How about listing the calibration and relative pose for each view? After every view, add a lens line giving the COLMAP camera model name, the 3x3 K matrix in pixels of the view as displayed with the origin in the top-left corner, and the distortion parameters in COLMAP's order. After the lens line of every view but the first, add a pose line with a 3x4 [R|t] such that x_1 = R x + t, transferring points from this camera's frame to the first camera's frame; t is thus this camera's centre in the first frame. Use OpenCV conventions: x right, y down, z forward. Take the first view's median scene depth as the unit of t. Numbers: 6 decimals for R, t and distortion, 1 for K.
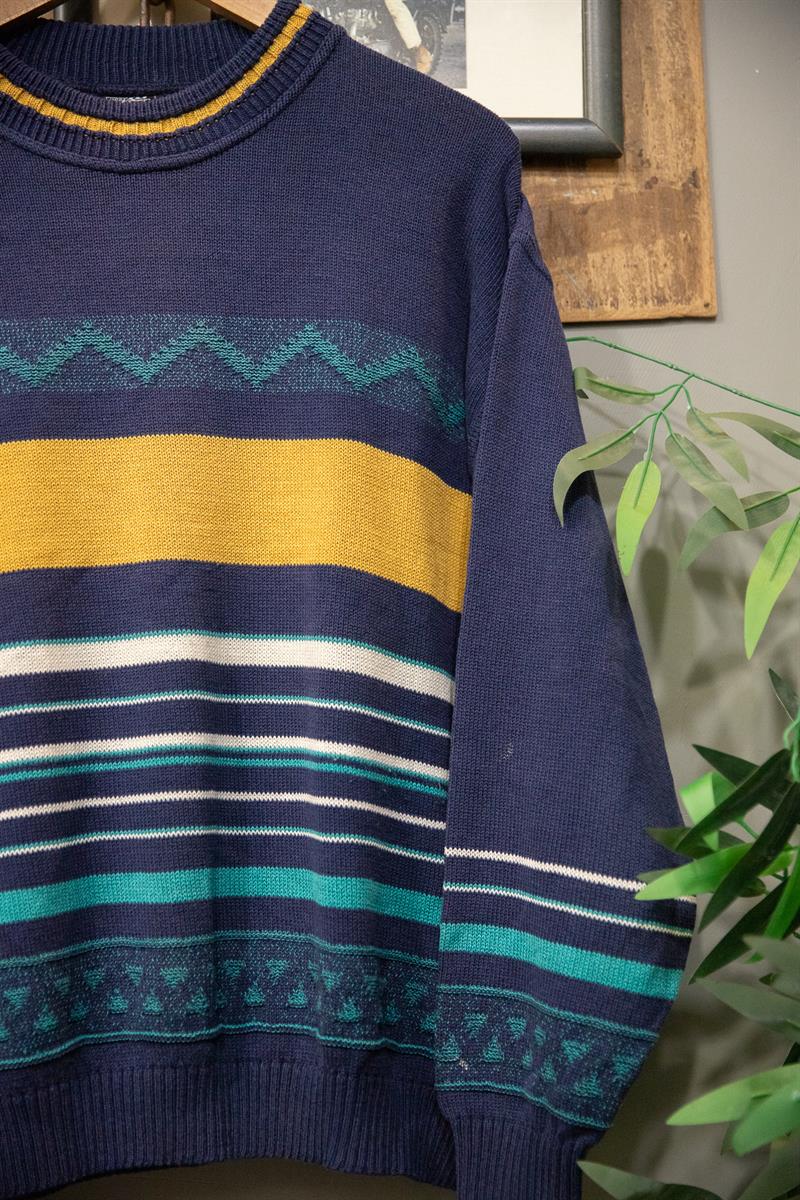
lens RADIAL K [[1773.0, 0, 415.7], [0, 1773.0, 641.8], [0, 0, 1]] dist [0.071414, 0.000000]
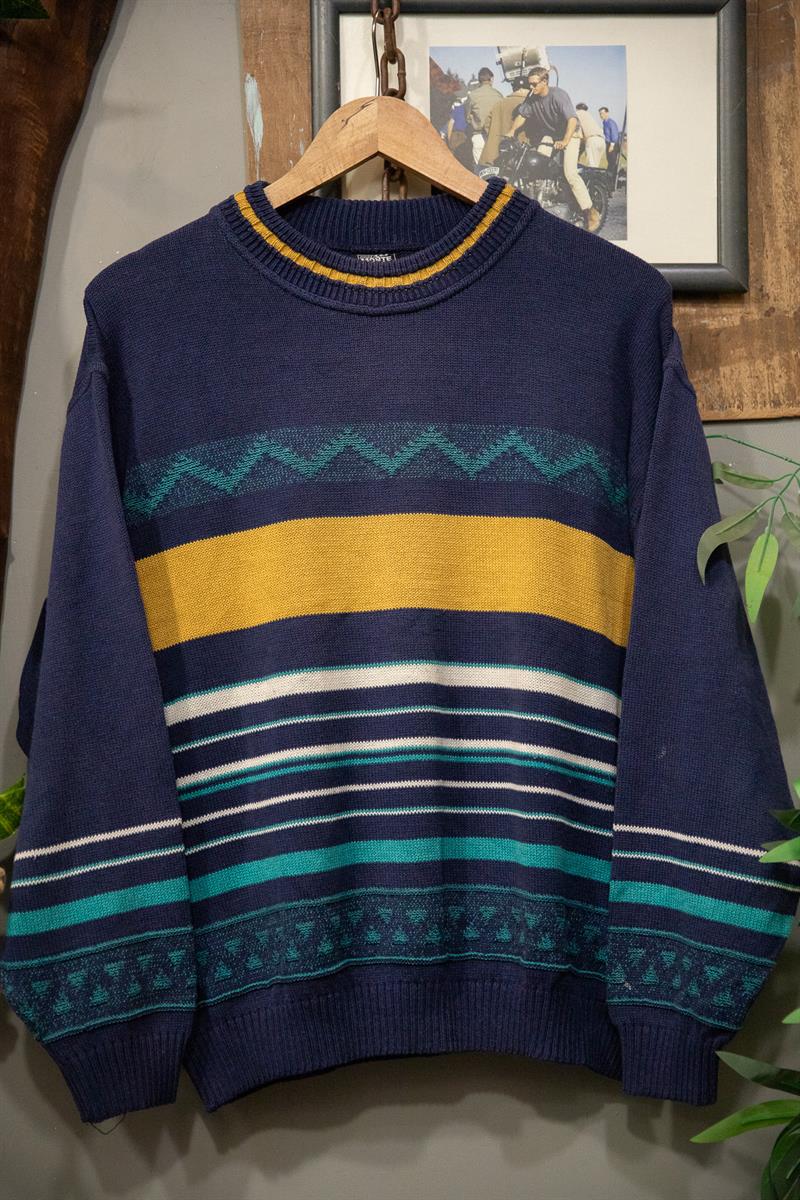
lens RADIAL K [[1993.9, 0, 406.4], [0, 1993.9, 630.8], [0, 0, 1]] dist [0.097422, 0.000000]
pose [[0.999753, 0.007348, -0.020971, -0.107282], [-0.007177, 0.999940, 0.008233, -0.040420], [0.021030, -0.008081, 0.999746, -0.497446]]
